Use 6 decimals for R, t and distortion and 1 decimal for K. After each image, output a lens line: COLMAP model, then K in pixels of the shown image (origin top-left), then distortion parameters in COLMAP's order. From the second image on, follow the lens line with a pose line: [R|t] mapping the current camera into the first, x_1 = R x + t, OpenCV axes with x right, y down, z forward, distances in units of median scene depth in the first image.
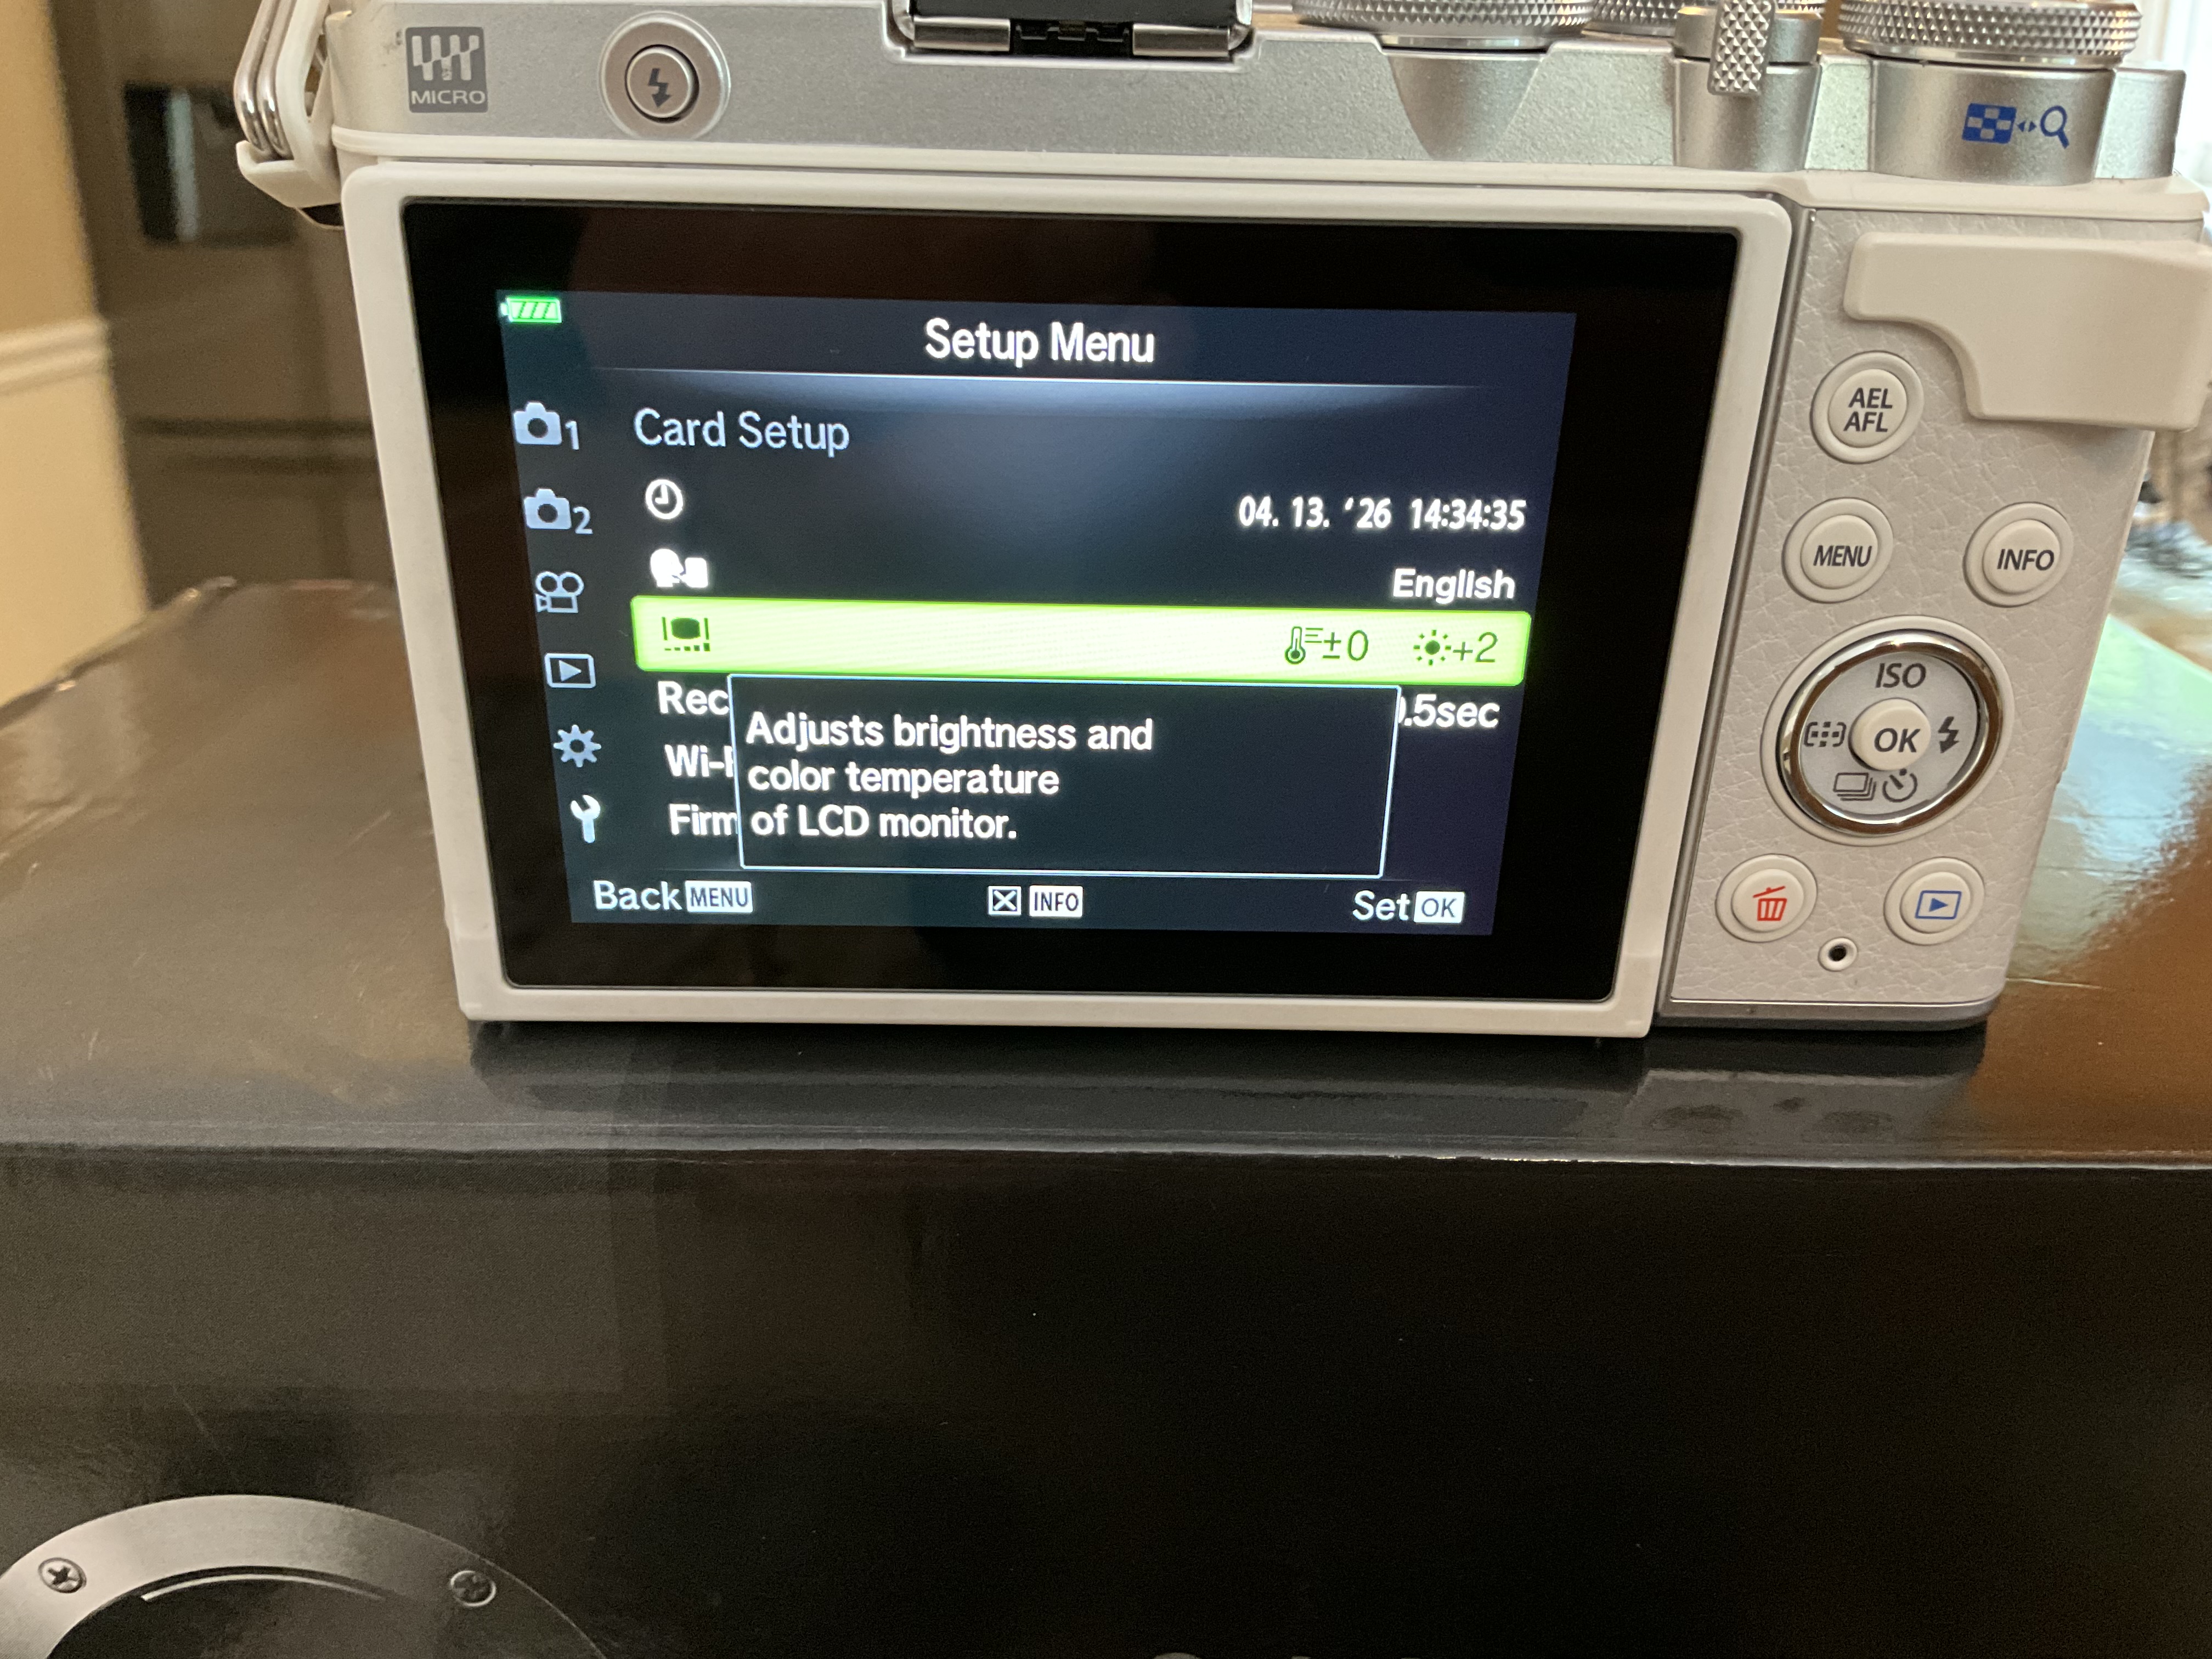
lens RADIAL K [[1990.3, 0, 1104.0], [0, 1990.3, 841.7], [0, 0, 1]] dist [0.135628, -0.357031]
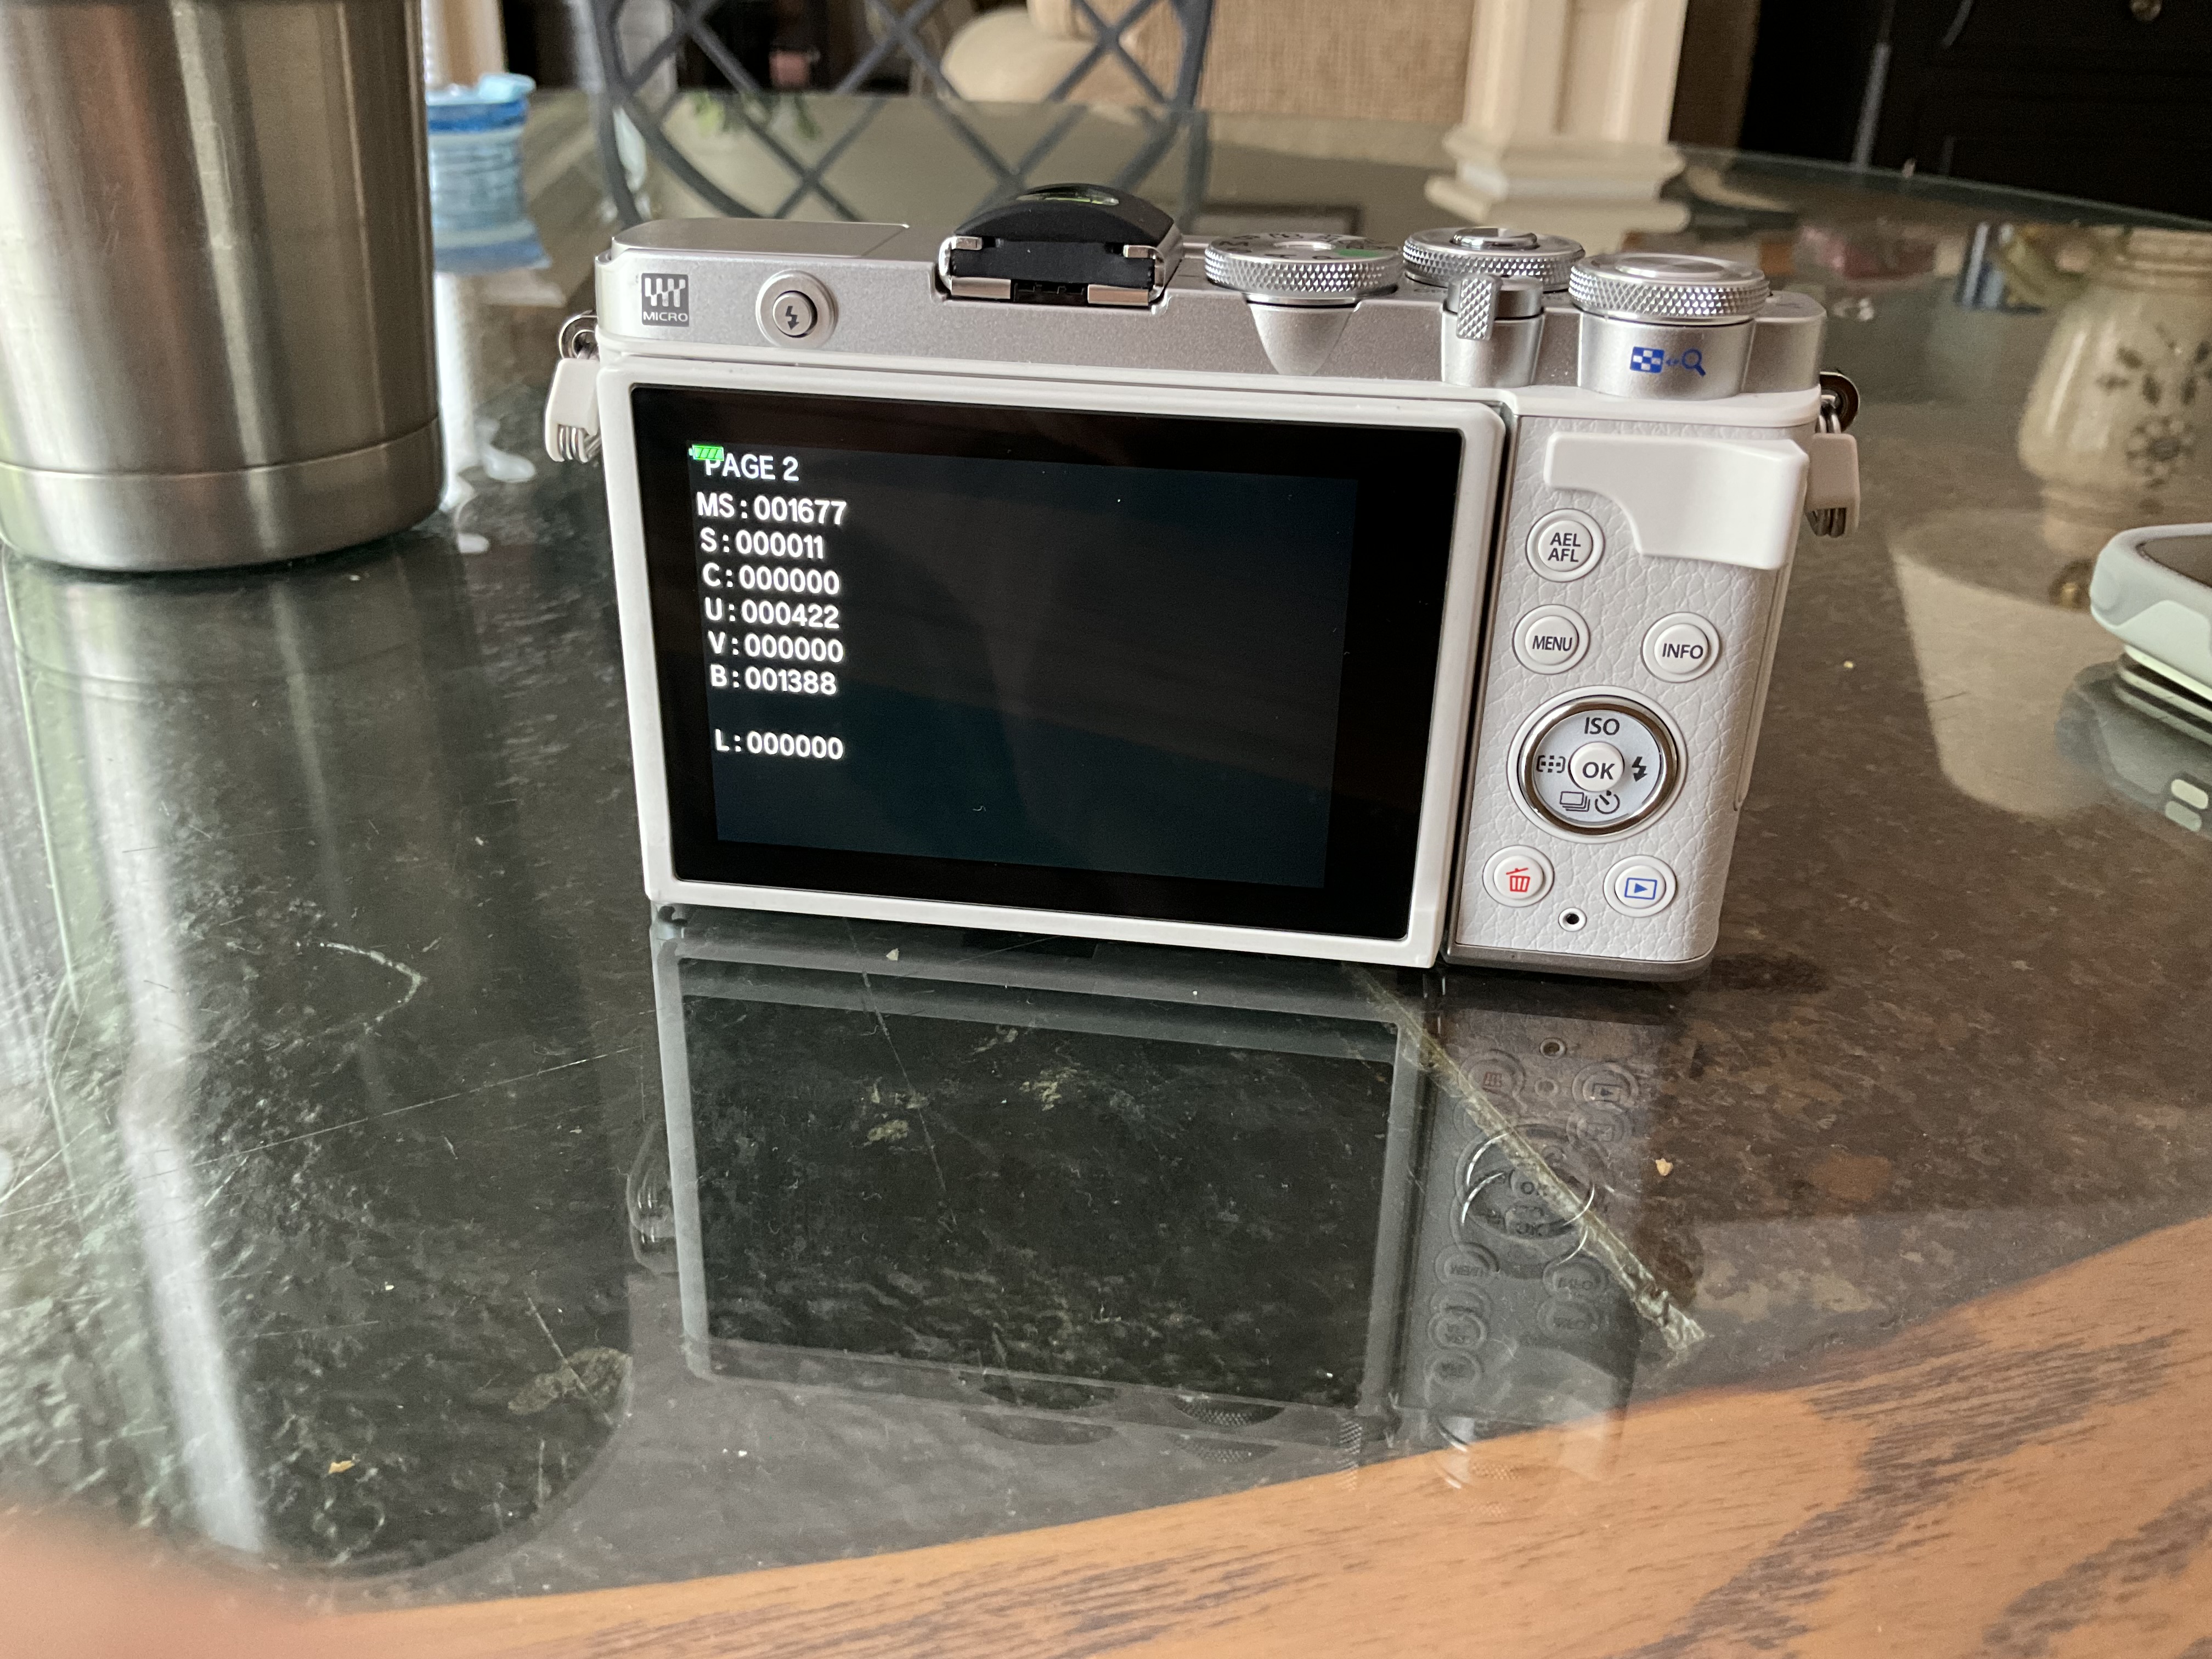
lens RADIAL K [[1990.3, 0, 1104.0], [0, 1990.3, 841.7], [0, 0, 1]] dist [0.135628, -0.357031]
pose [[0.989459, 0.060999, -0.131338, 0.250499], [-0.063189, 0.997922, -0.012566, 0.045322], [0.130299, 0.020732, 0.991258, -0.523778]]
